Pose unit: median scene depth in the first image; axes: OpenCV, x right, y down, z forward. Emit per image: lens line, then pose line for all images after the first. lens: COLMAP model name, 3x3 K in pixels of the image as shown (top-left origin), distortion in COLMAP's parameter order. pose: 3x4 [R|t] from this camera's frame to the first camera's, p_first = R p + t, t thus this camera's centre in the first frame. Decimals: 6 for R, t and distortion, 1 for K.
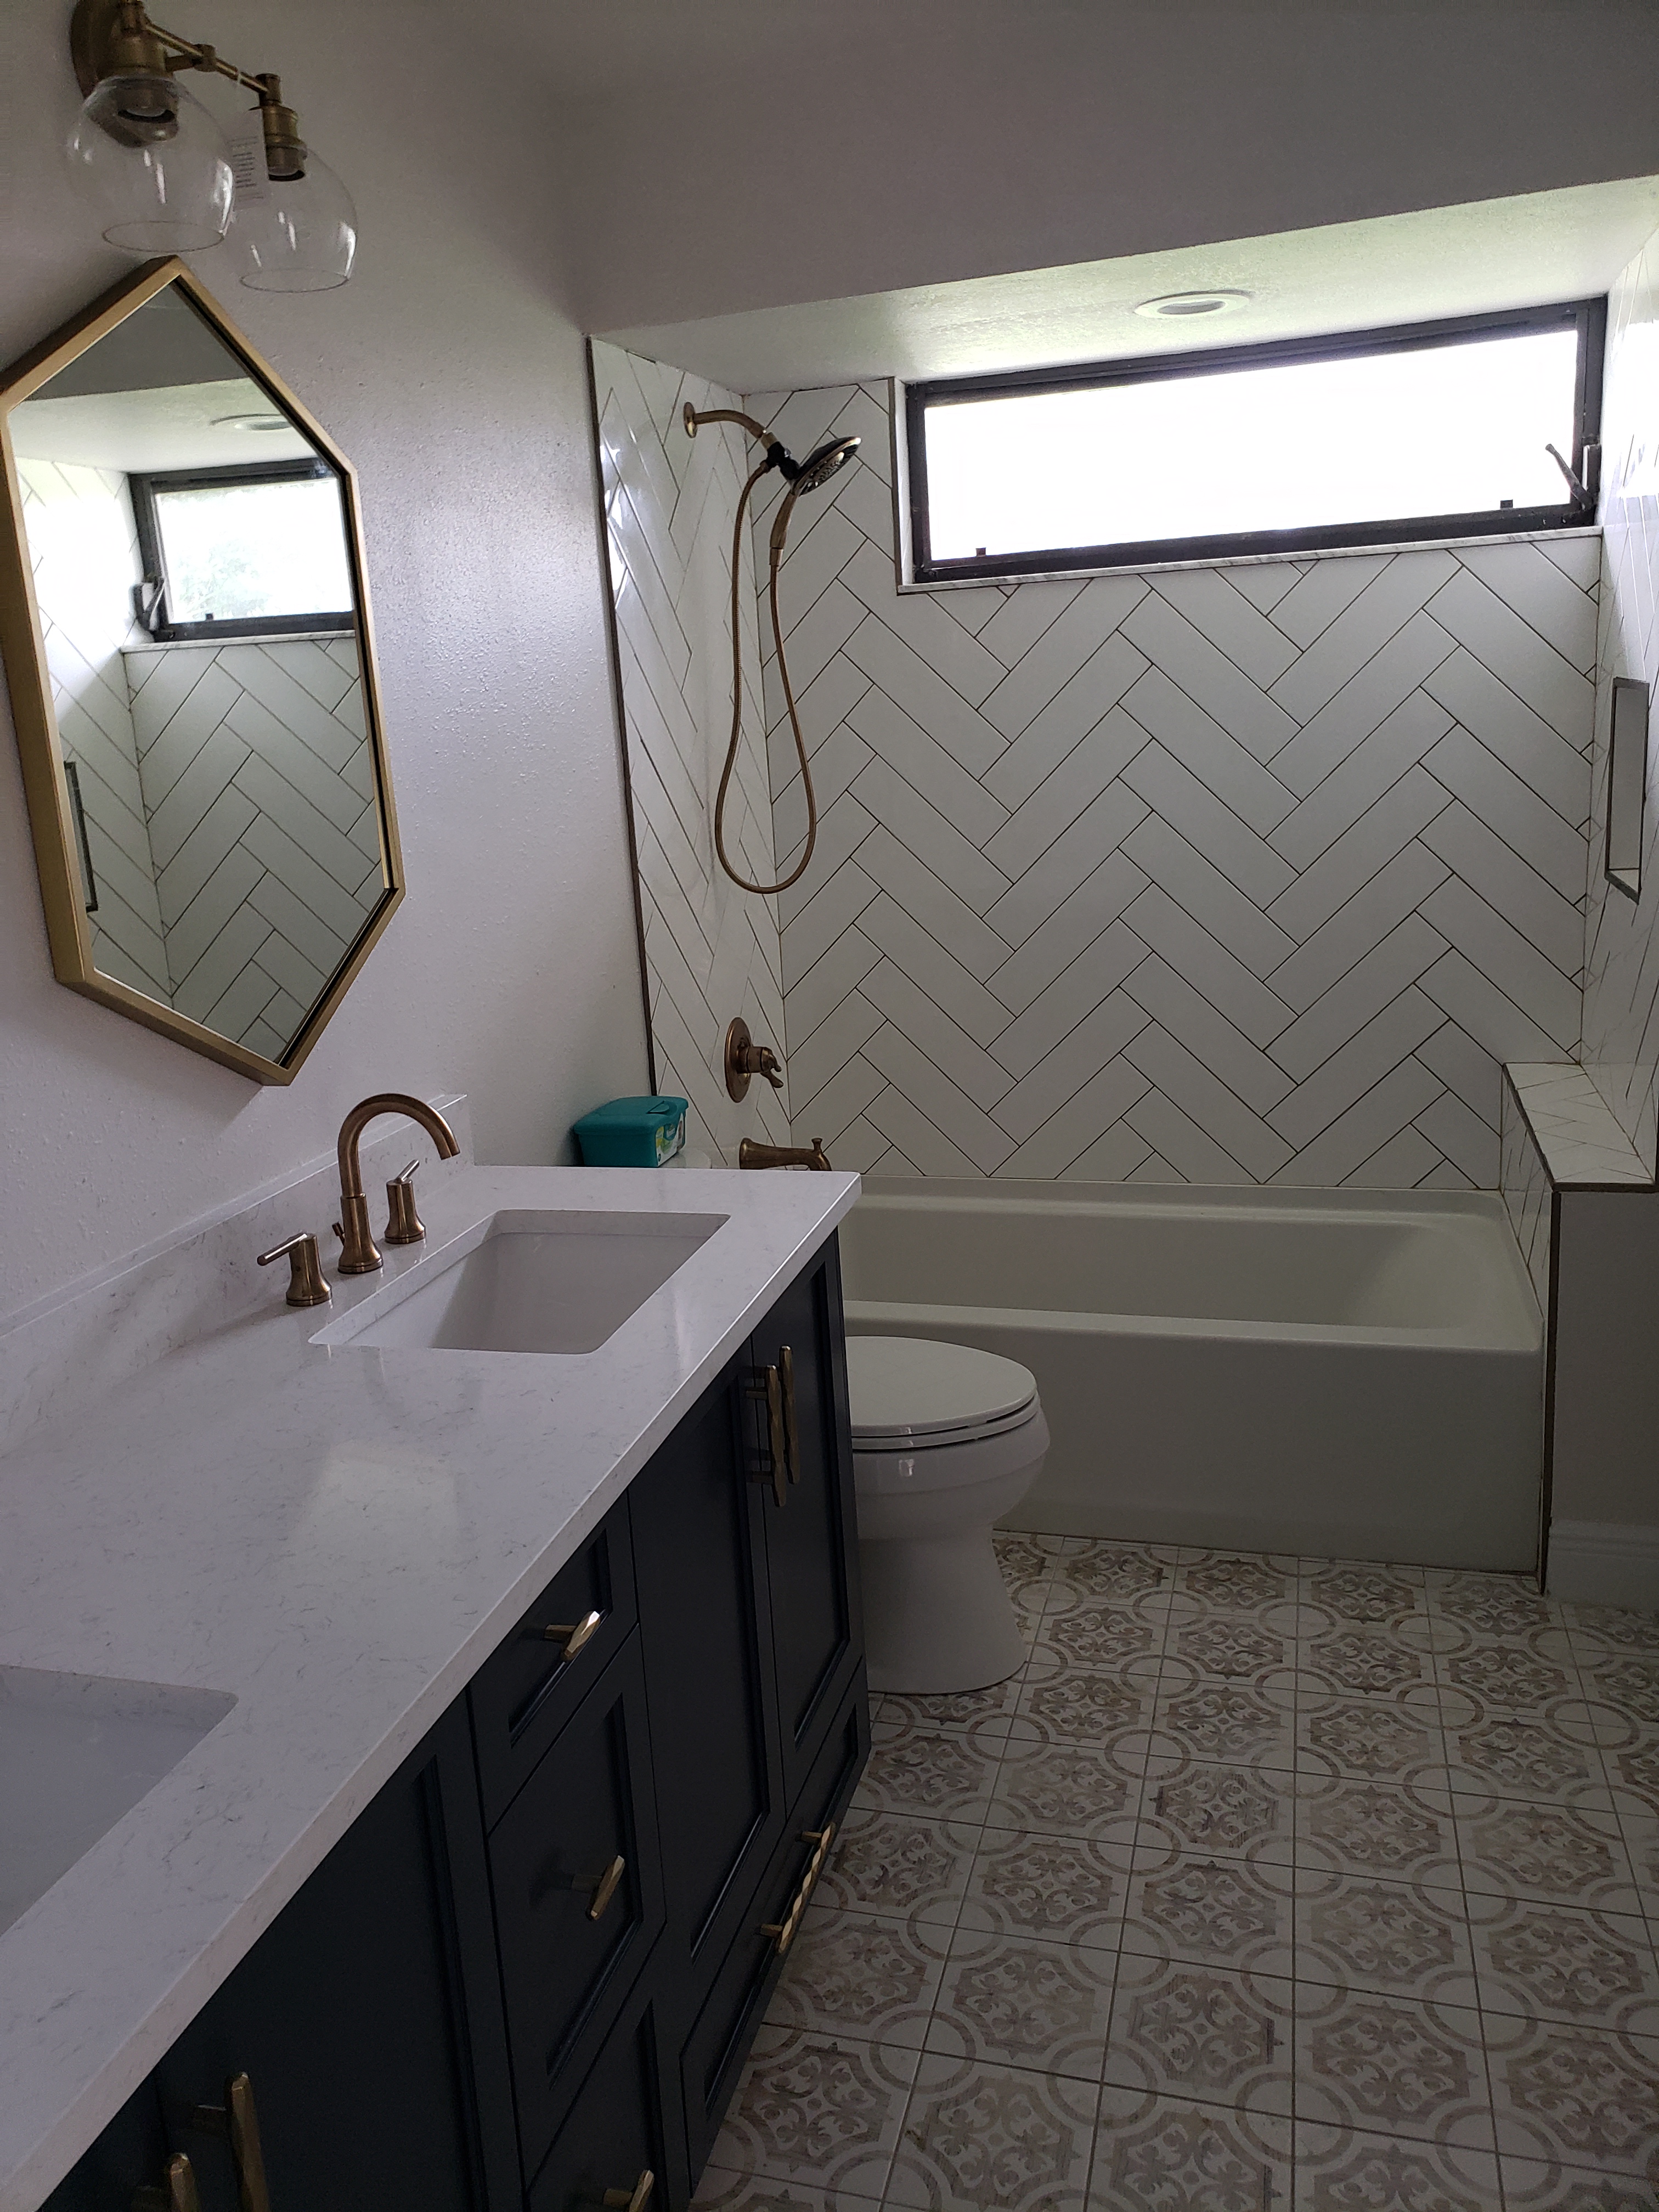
lens RADIAL K [[1715.2, 0, 780.8], [0, 1715.2, 1080.6], [0, 0, 1]] dist [0.039453, -0.031673]
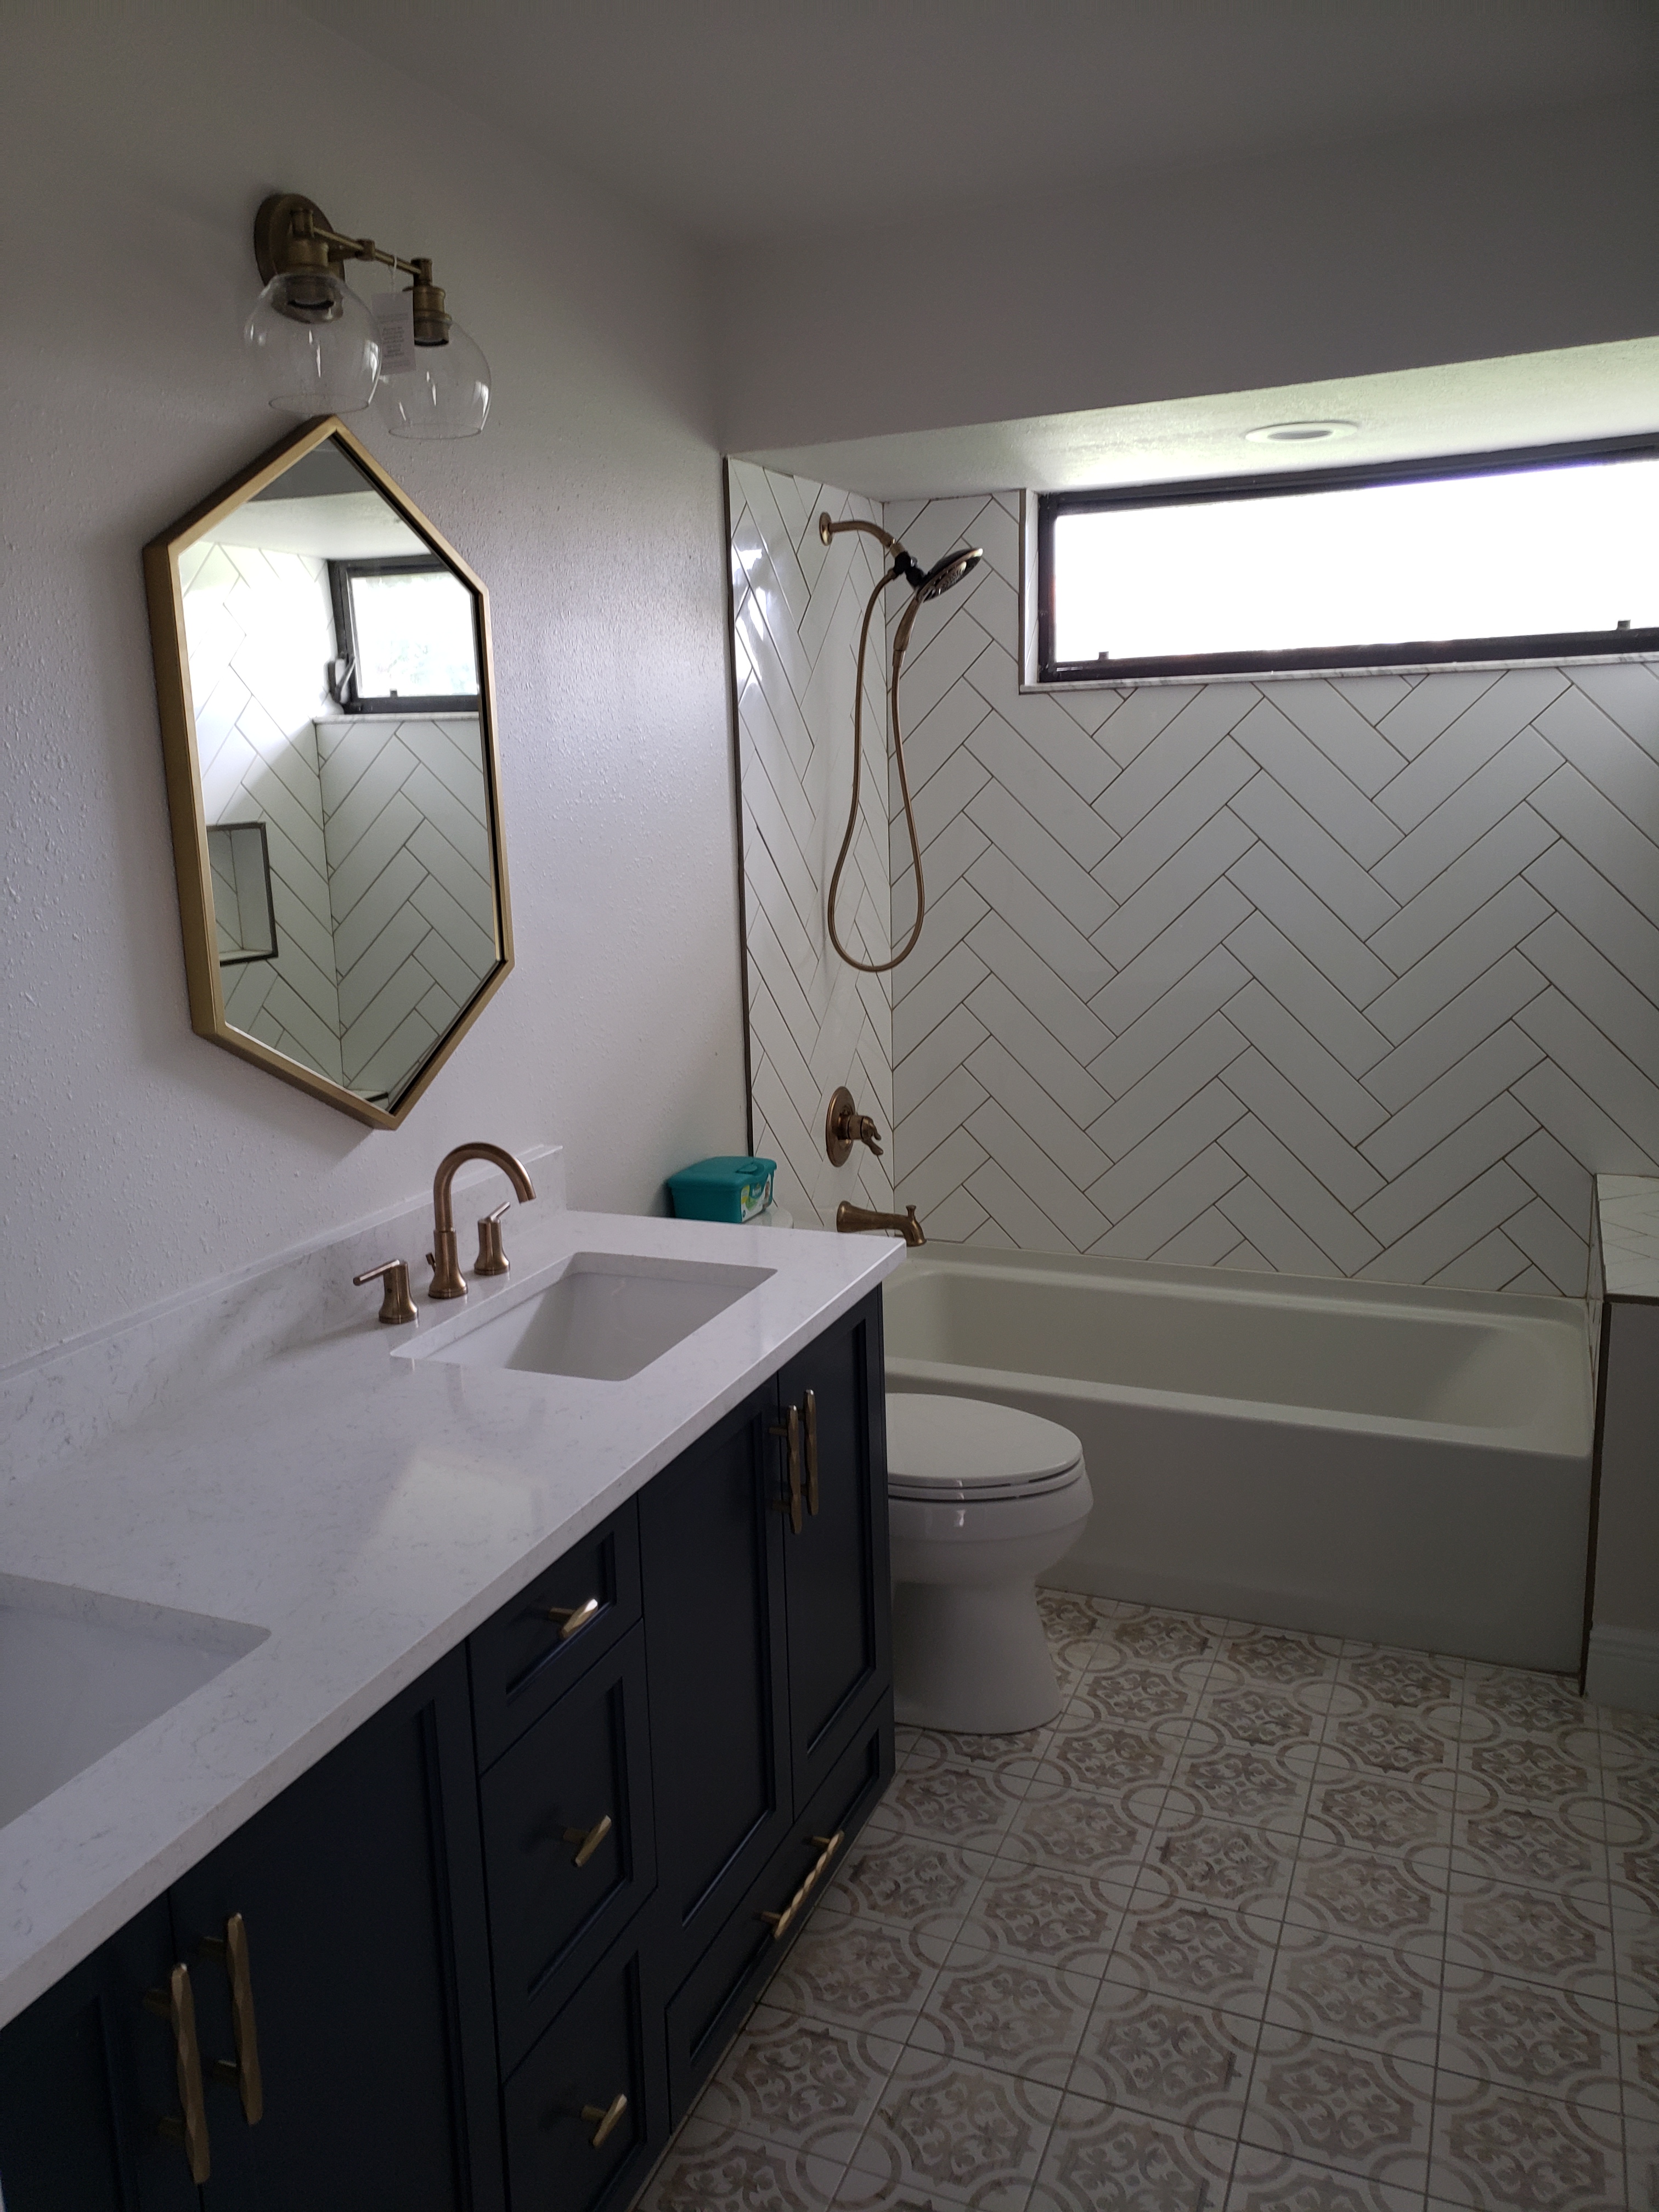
lens RADIAL K [[1715.2, 0, 769.2], [0, 1715.2, 1128.4], [0, 0, 1]] dist [0.039453, -0.031673]
pose [[0.991981, 0.056830, -0.112891, 0.076700], [-0.057639, 0.998330, -0.003908, -0.006979], [0.112481, 0.010384, 0.993600, -0.089782]]
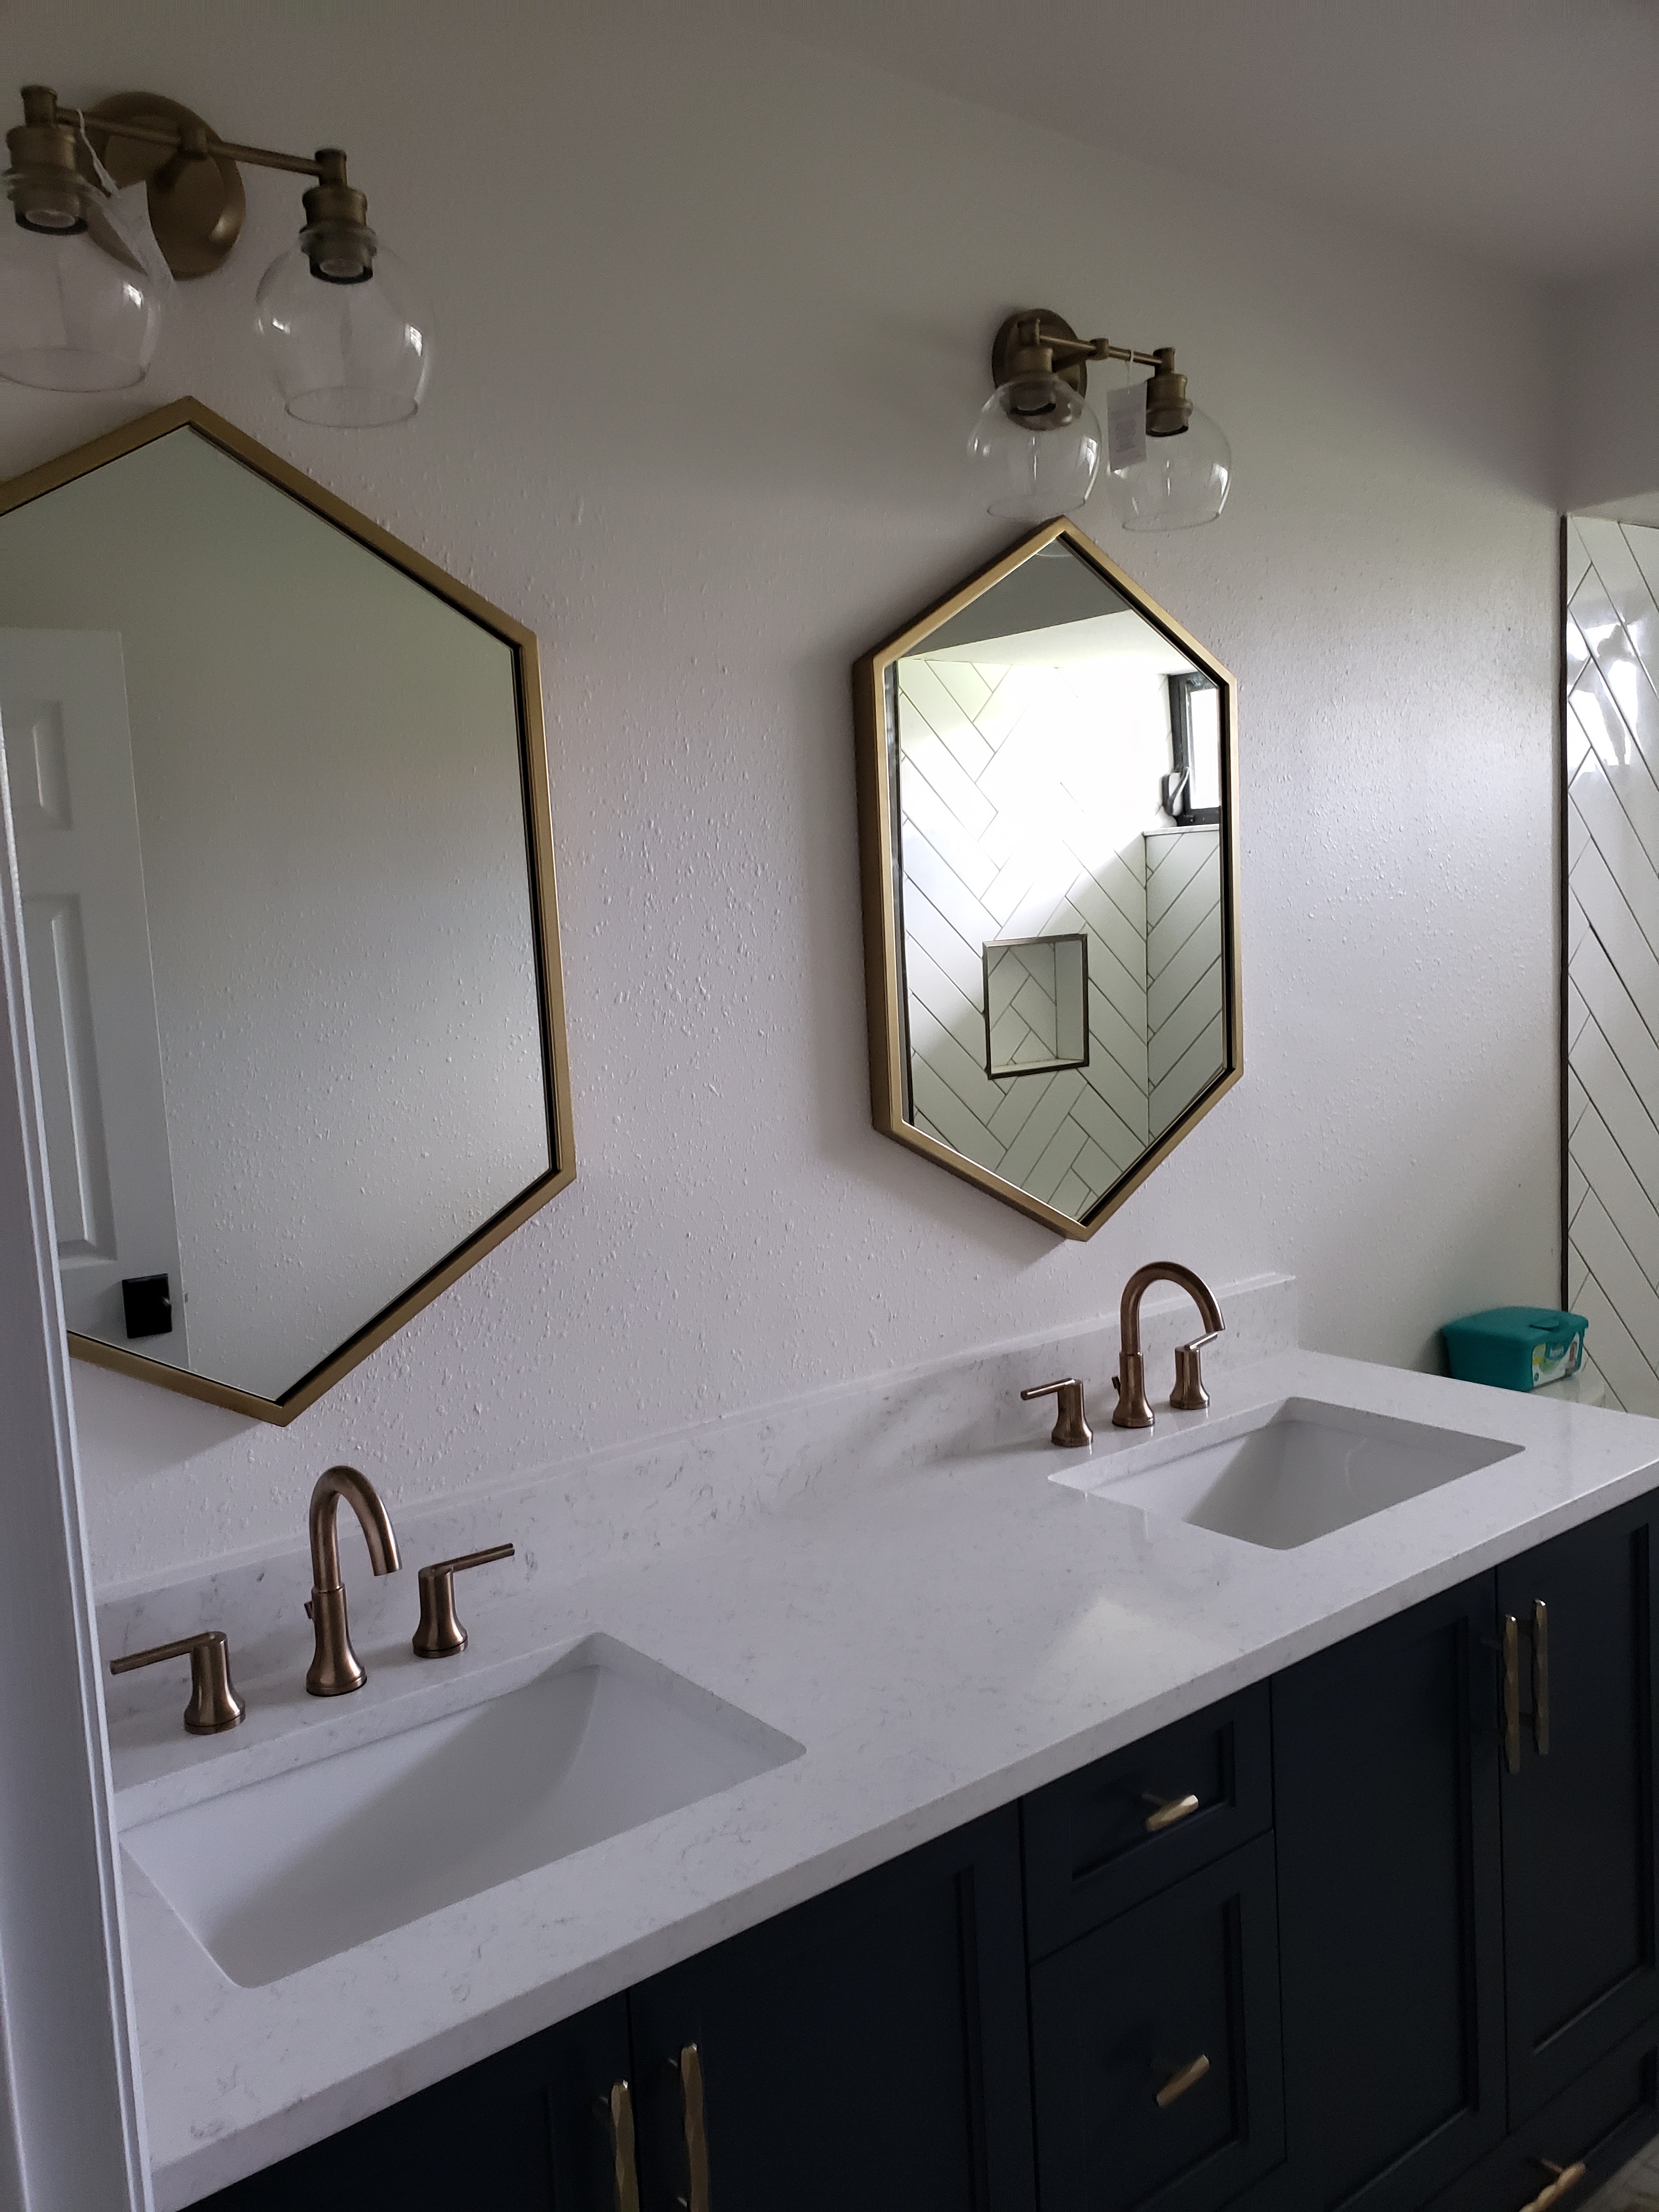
lens RADIAL K [[1715.2, 0, 781.3], [0, 1715.2, 1113.7], [0, 0, 1]] dist [0.039453, -0.031673]
pose [[0.805649, 0.088707, -0.585714, 0.161502], [-0.131478, 0.990841, -0.030785, -0.016034], [0.577619, 0.101810, 0.809933, 0.000042]]
